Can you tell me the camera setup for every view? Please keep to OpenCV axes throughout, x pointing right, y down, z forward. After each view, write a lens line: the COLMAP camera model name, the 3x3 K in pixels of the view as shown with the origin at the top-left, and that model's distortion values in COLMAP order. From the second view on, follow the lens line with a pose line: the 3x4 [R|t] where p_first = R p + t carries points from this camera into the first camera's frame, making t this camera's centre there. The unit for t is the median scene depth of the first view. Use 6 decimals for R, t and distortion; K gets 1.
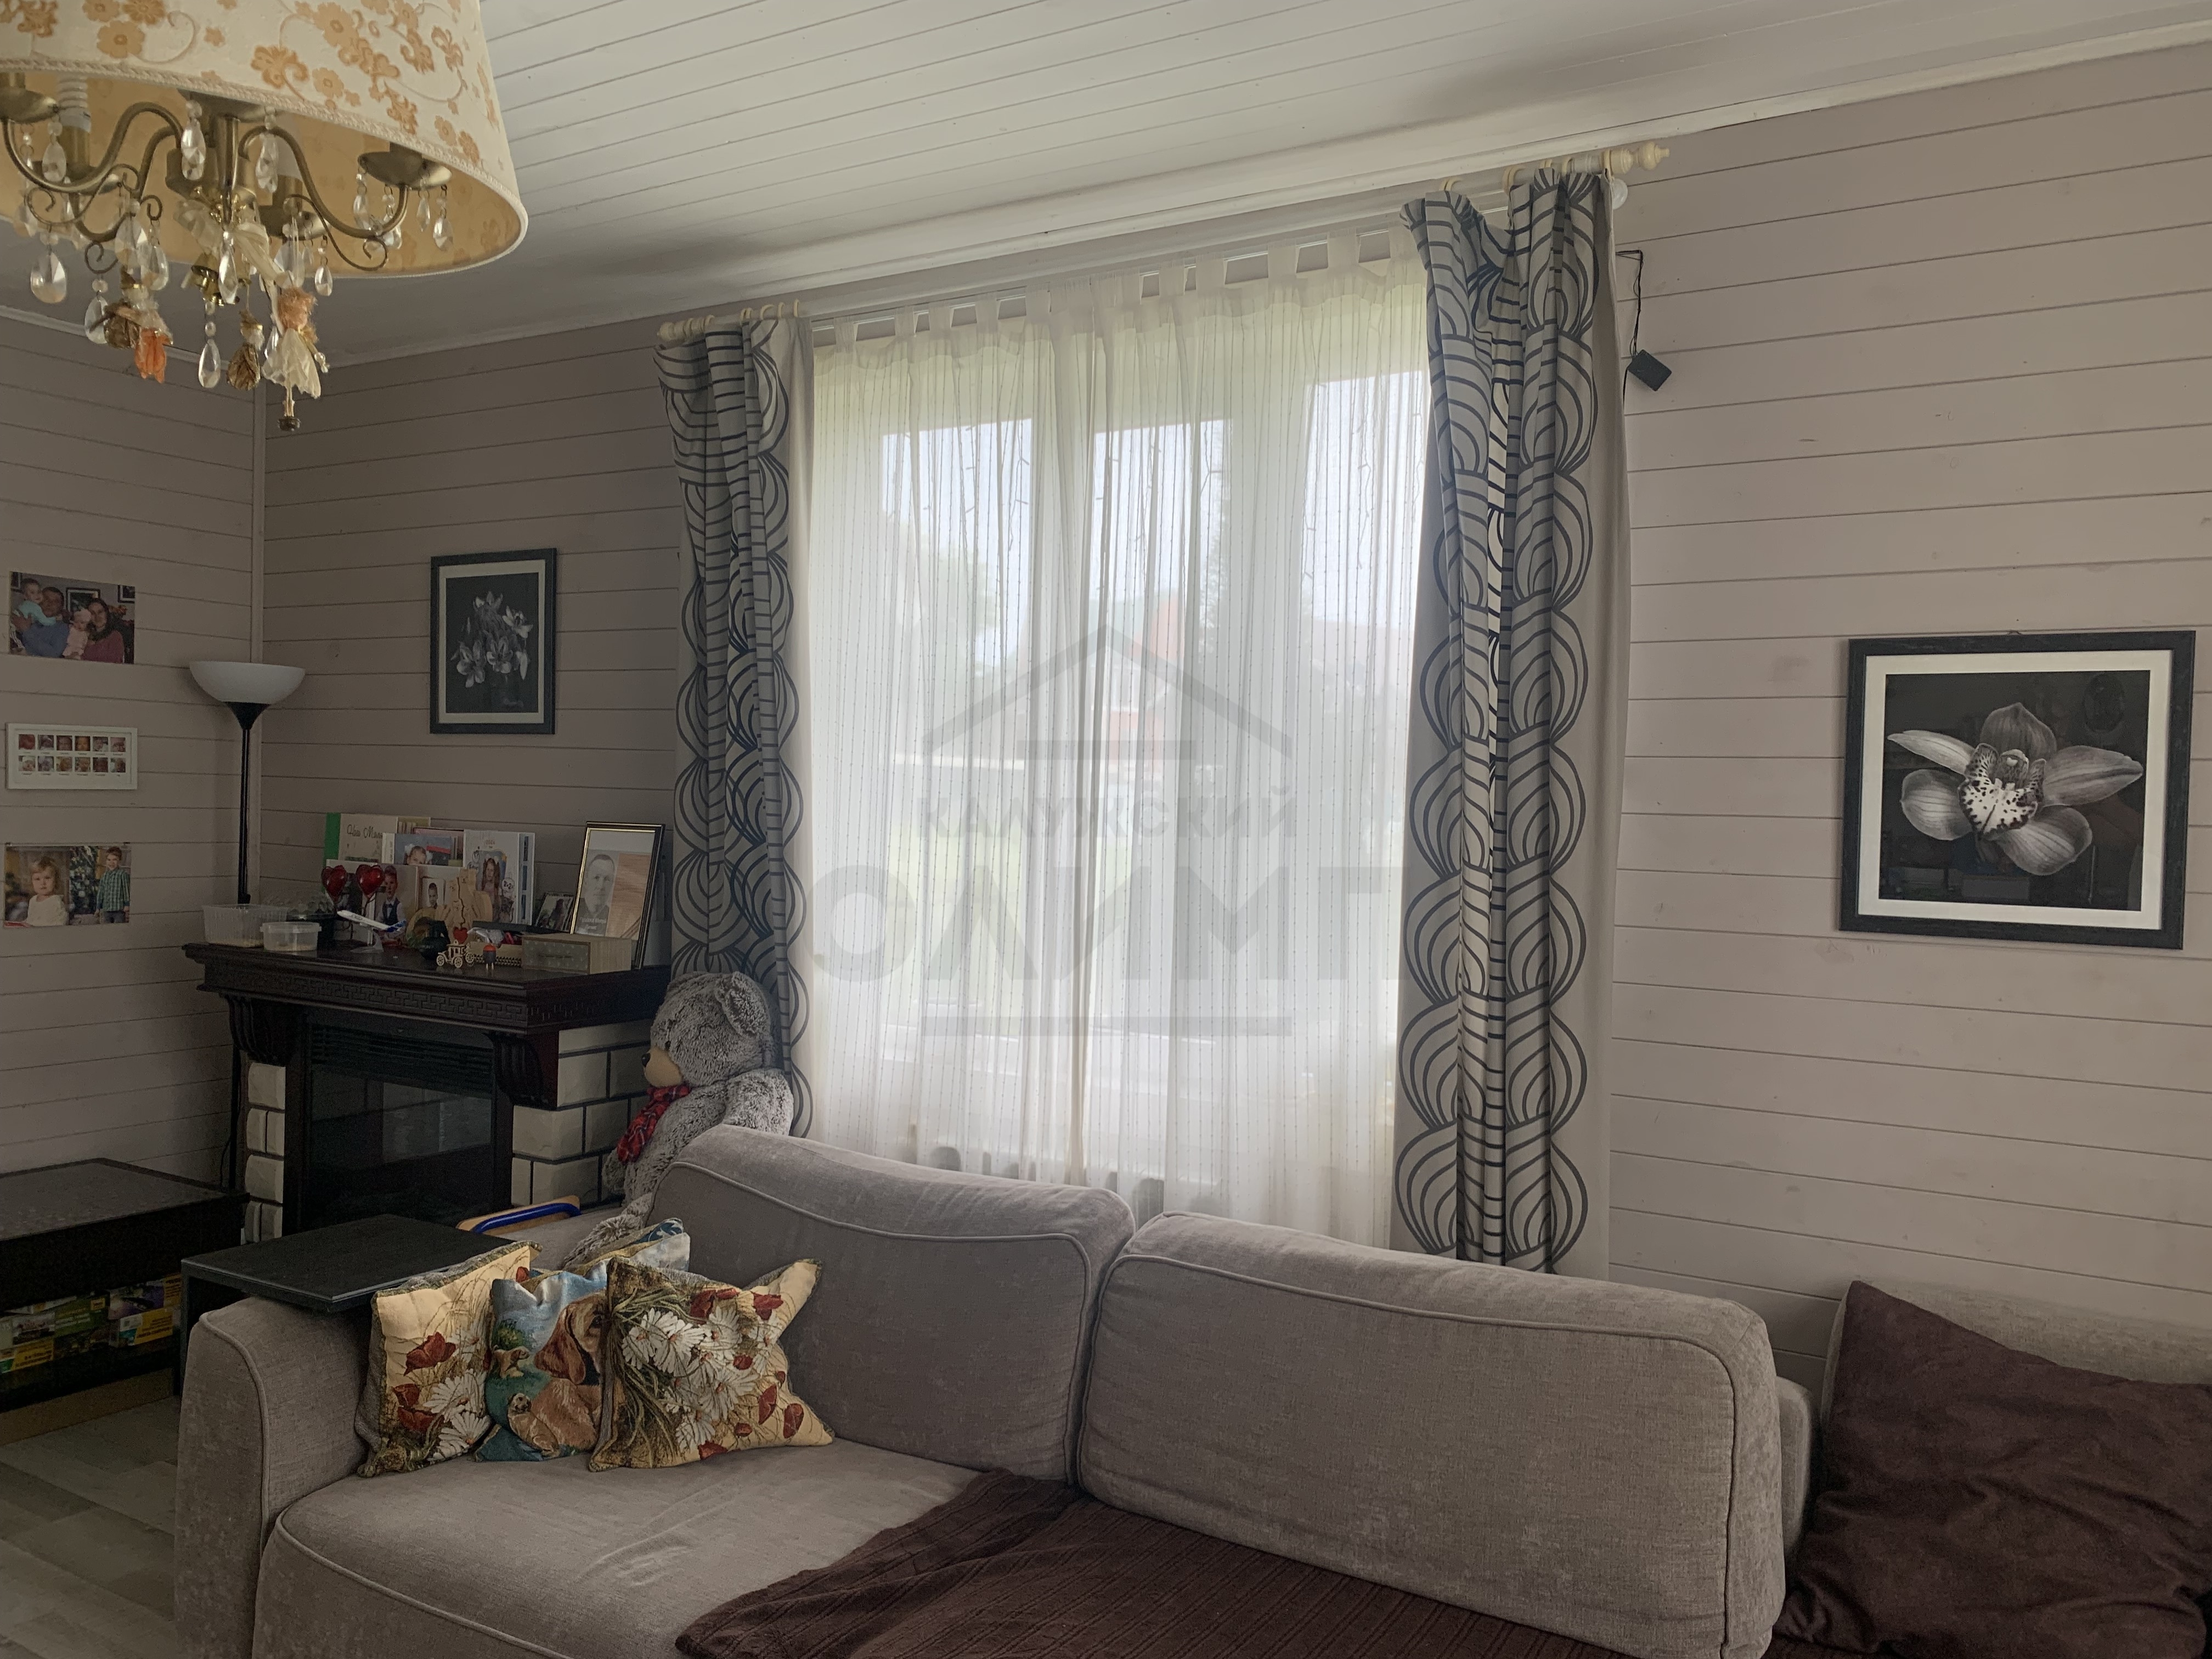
lens RADIAL K [[1687.4, 0, 1114.0], [0, 1687.4, 837.5], [0, 0, 1]] dist [0.045745, -0.054965]
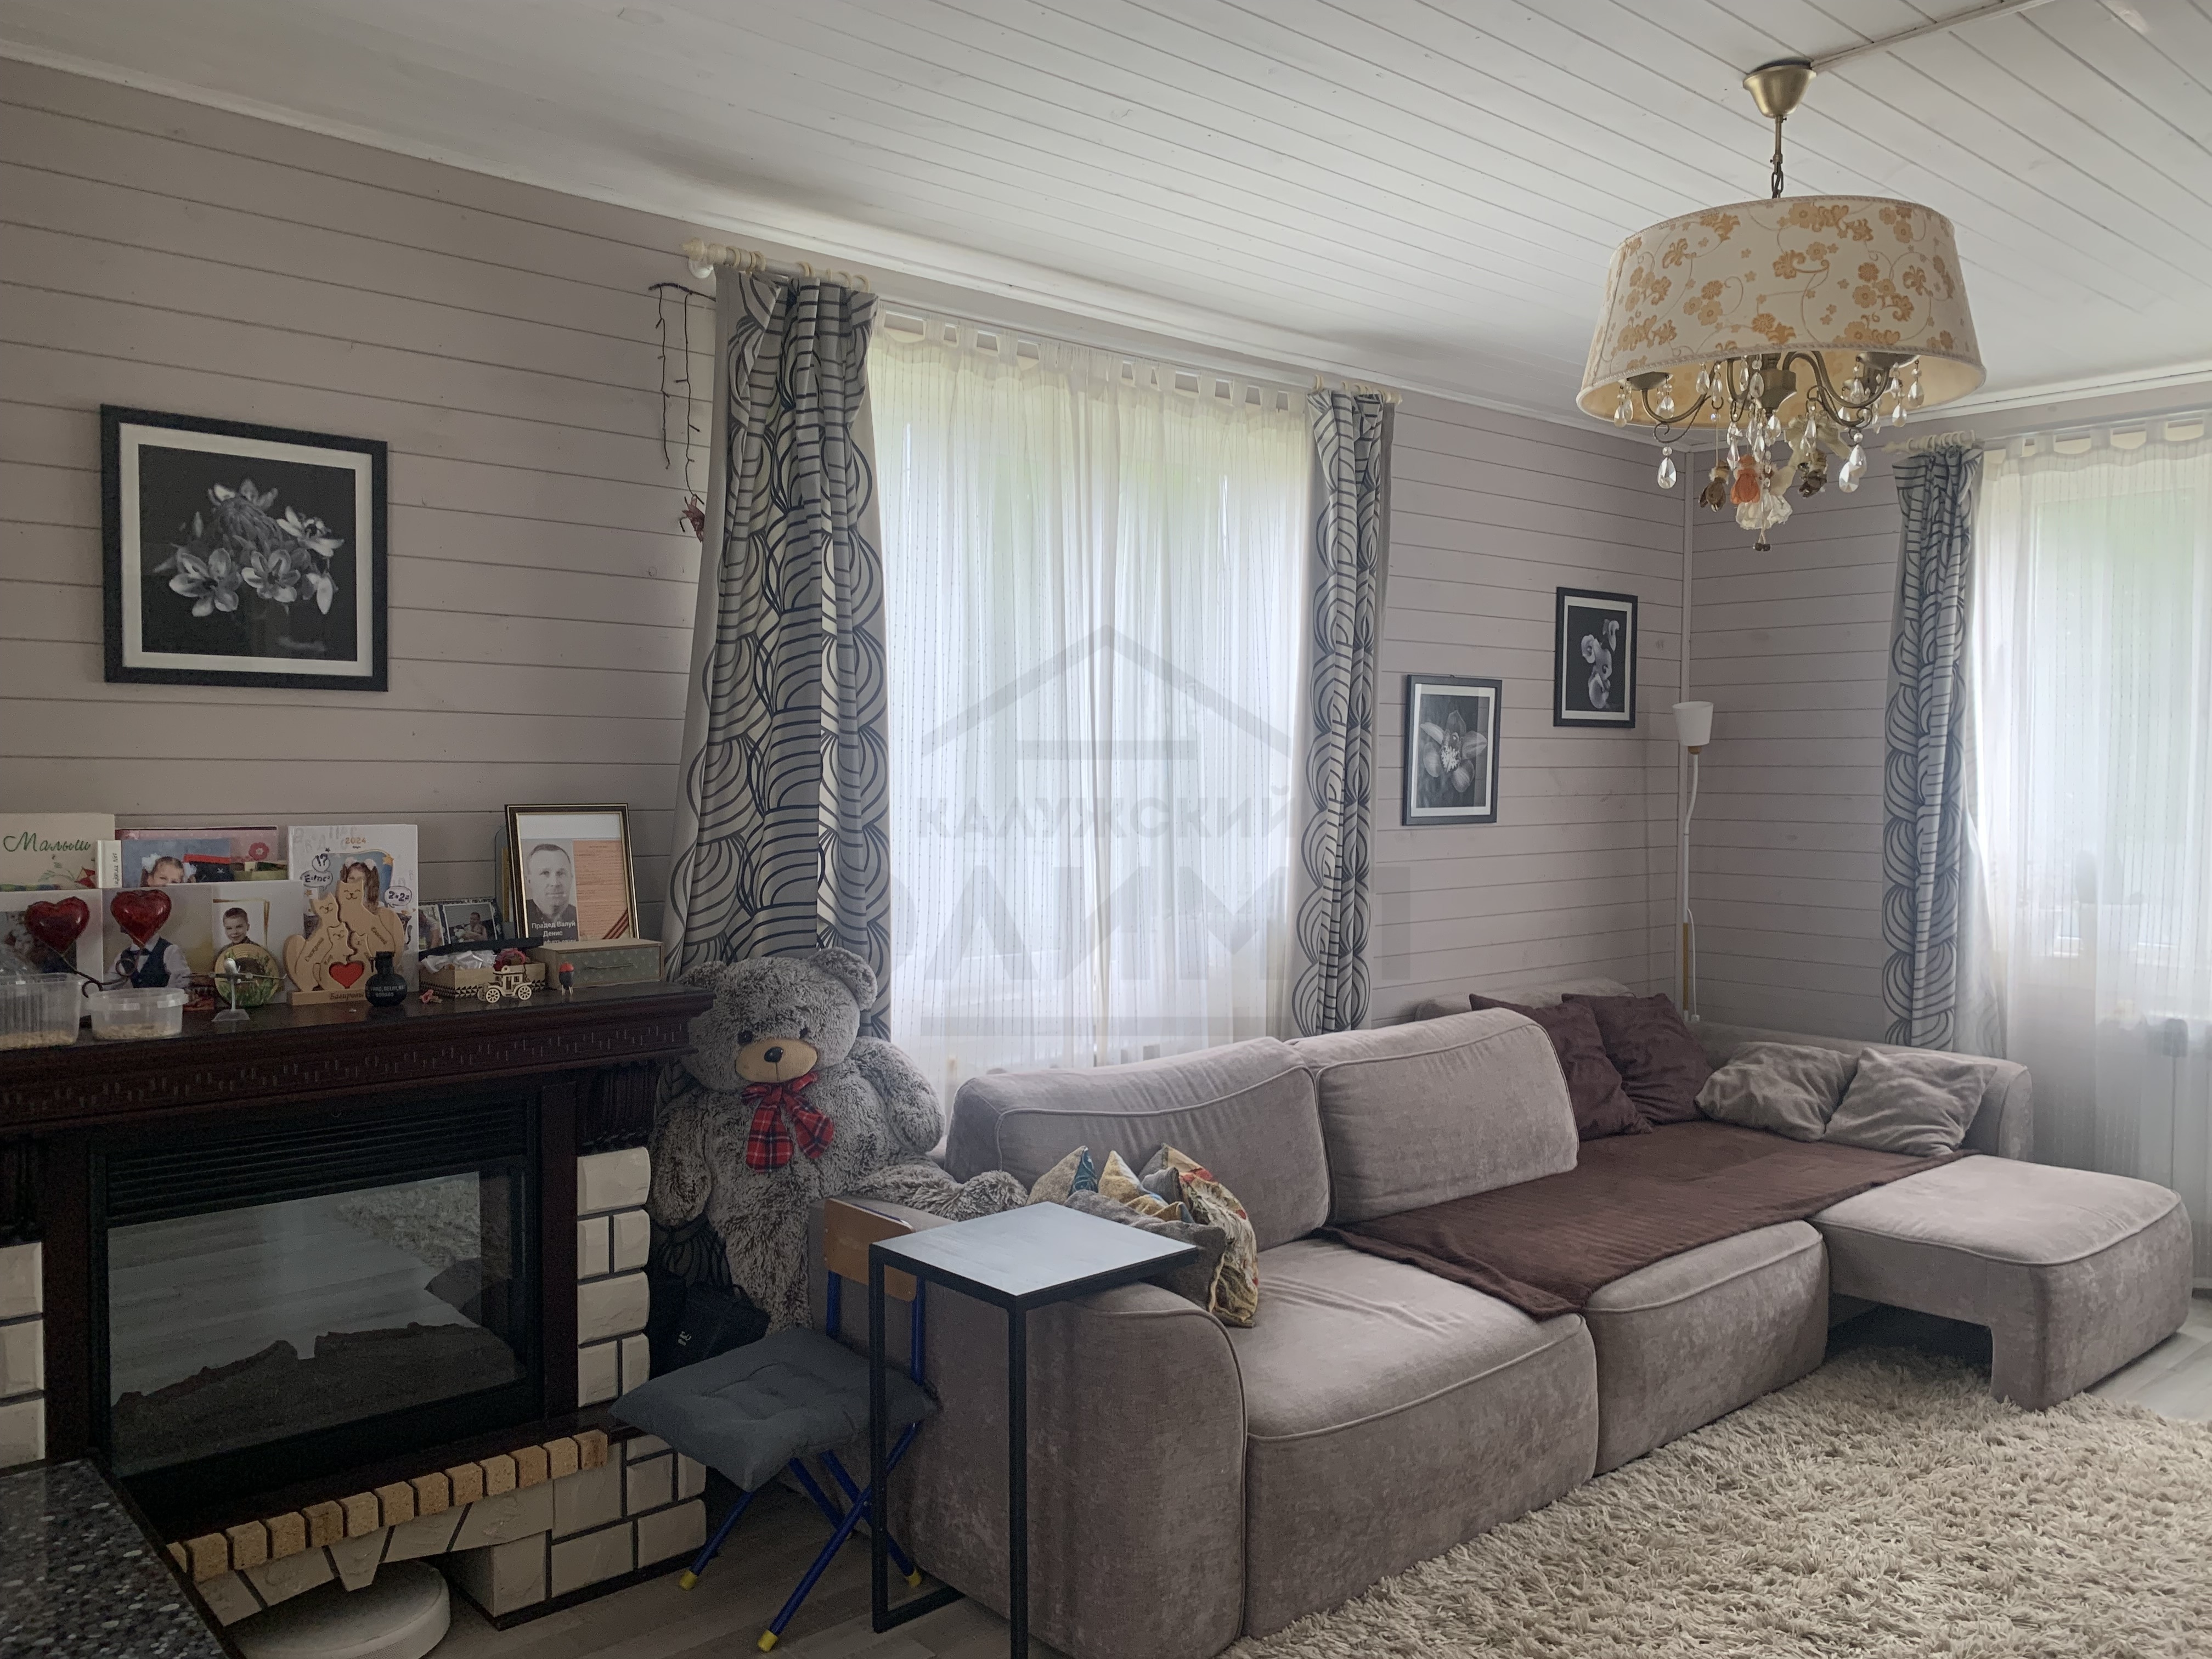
lens RADIAL K [[1687.4, 0, 1114.1], [0, 1687.4, 841.4], [0, 0, 1]] dist [0.045745, -0.054965]
pose [[0.305154, -0.058862, 0.950482, -1.123034], [0.033496, 0.998134, 0.051059, -0.026951], [-0.951714, 0.016257, 0.306556, 0.553298]]
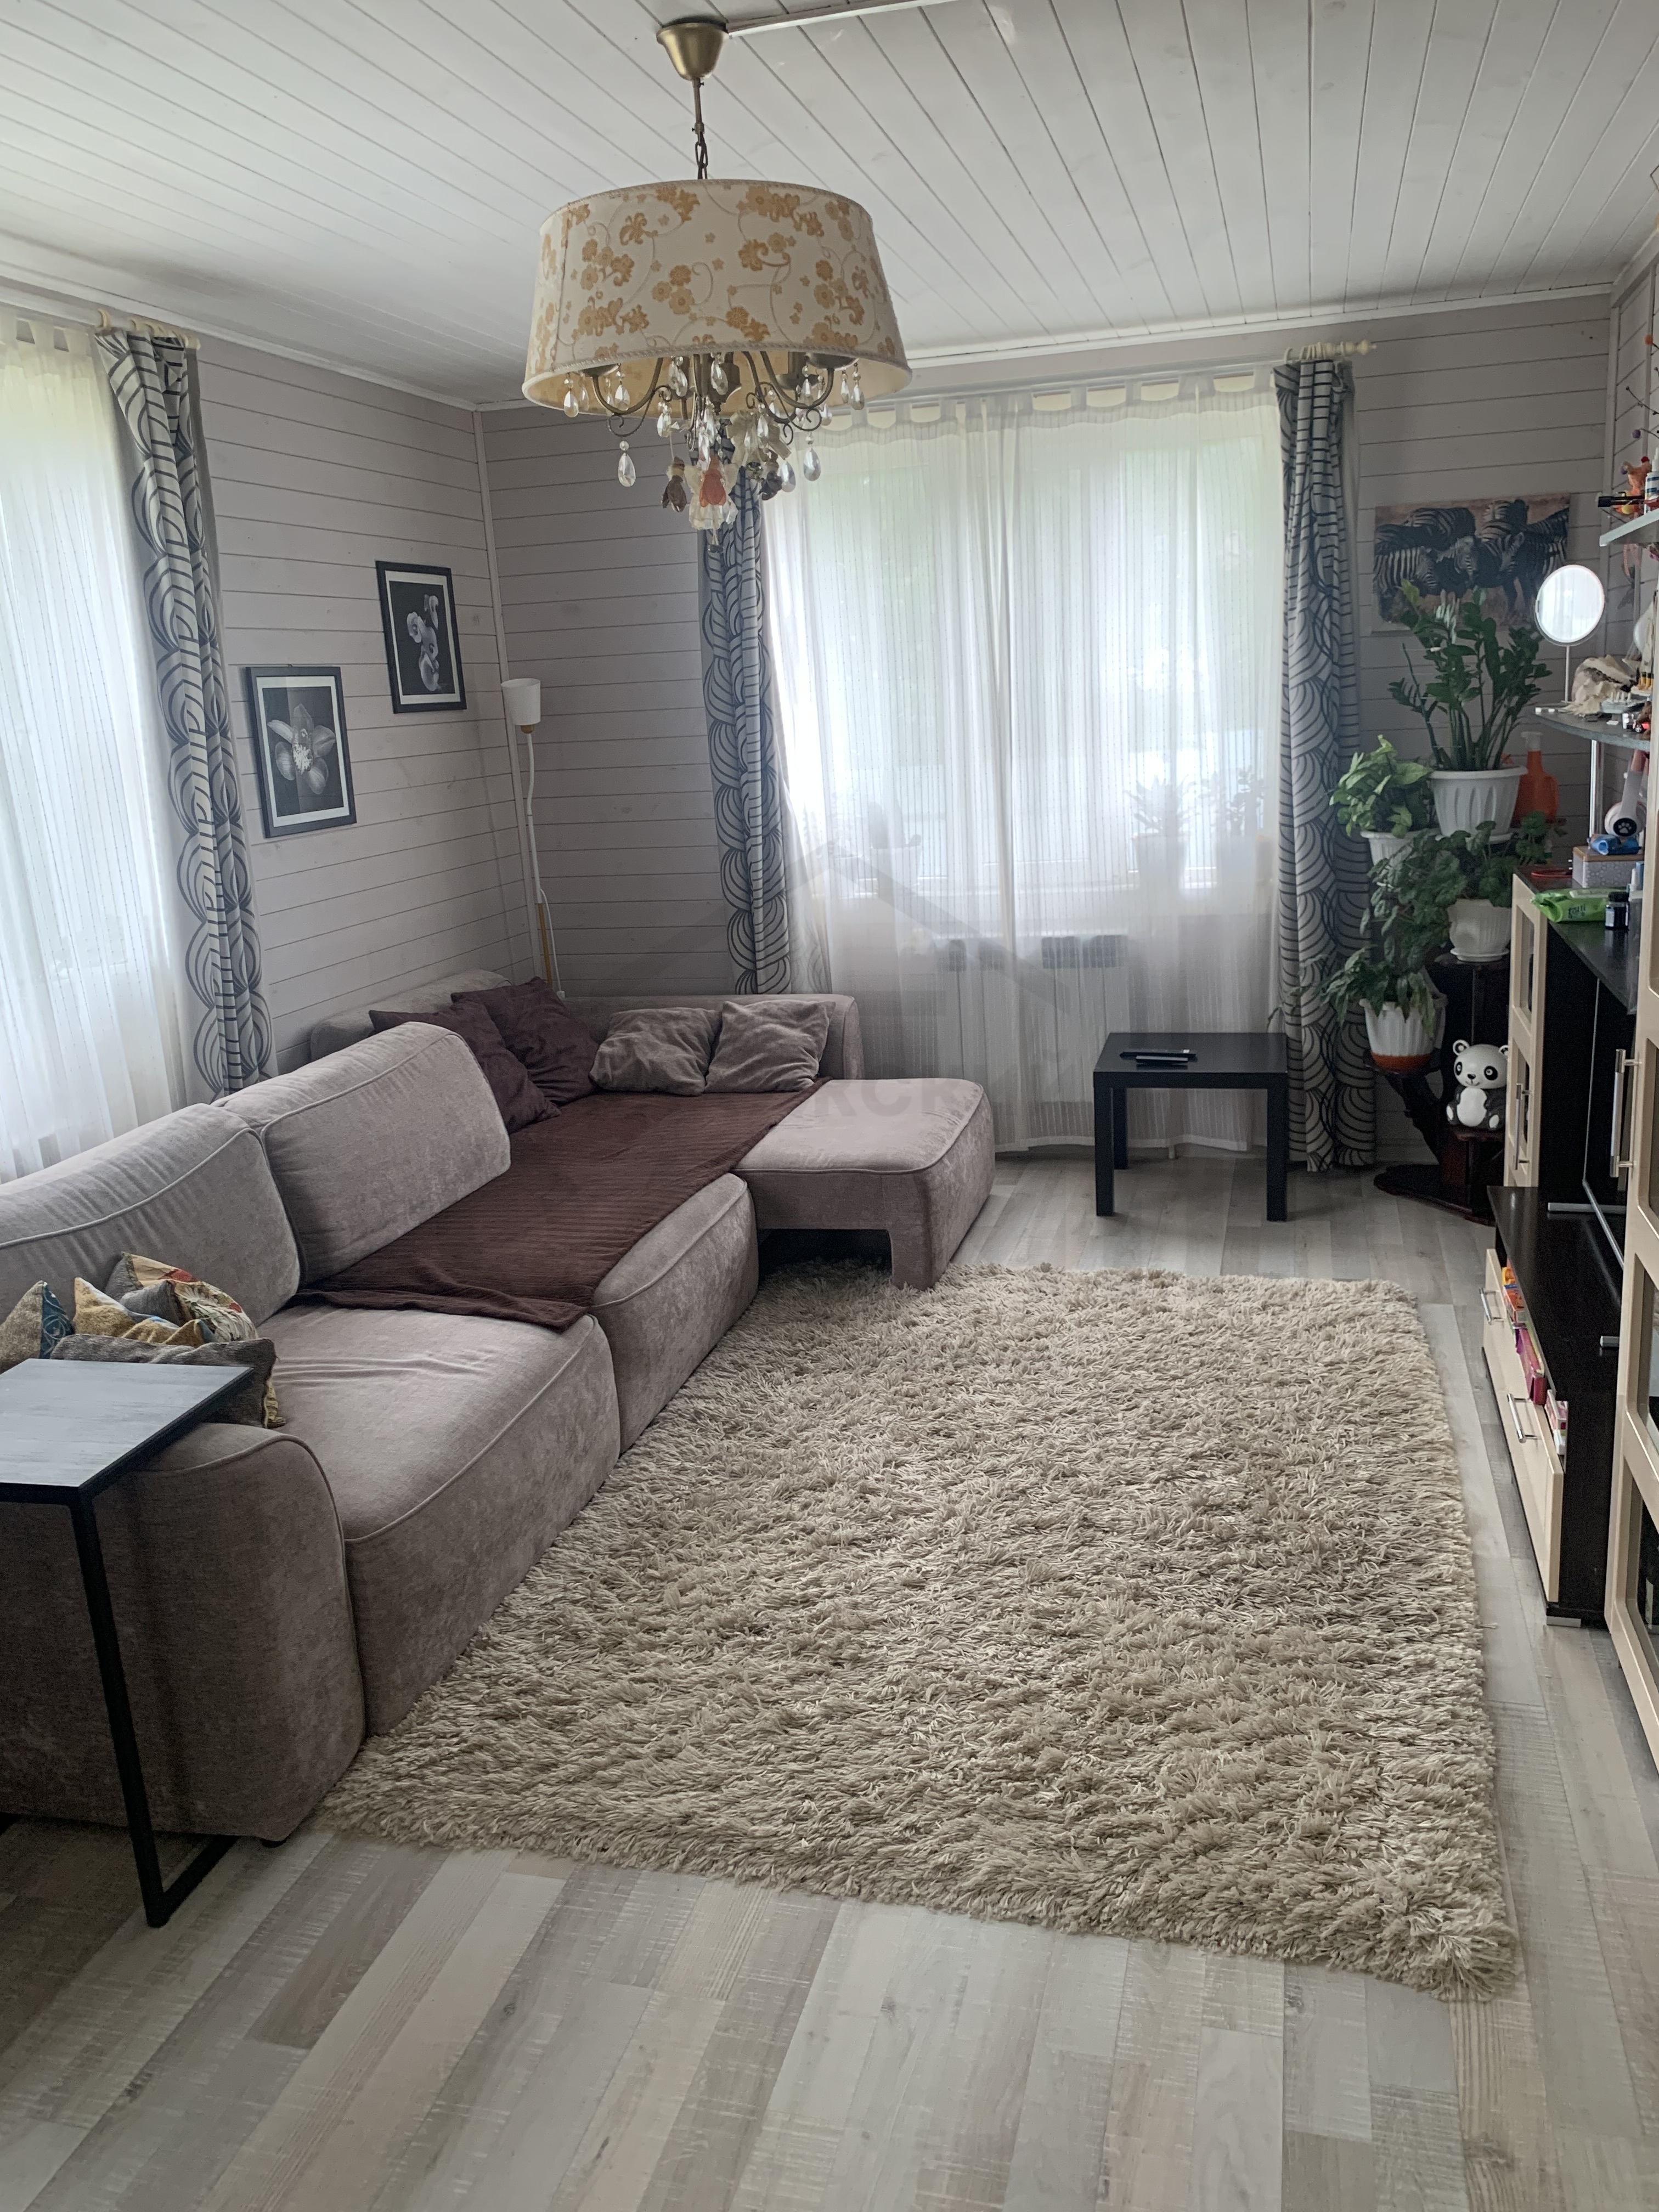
lens RADIAL K [[1687.4, 0, 856.3], [0, 1687.4, 1084.2], [0, 0, 1]] dist [0.045745, -0.054965]
pose [[-0.279788, -0.219504, 0.934632, -1.078552], [0.087569, 0.963619, 0.252526, -0.067517], [-0.956060, 0.152498, -0.250387, 0.681317]]
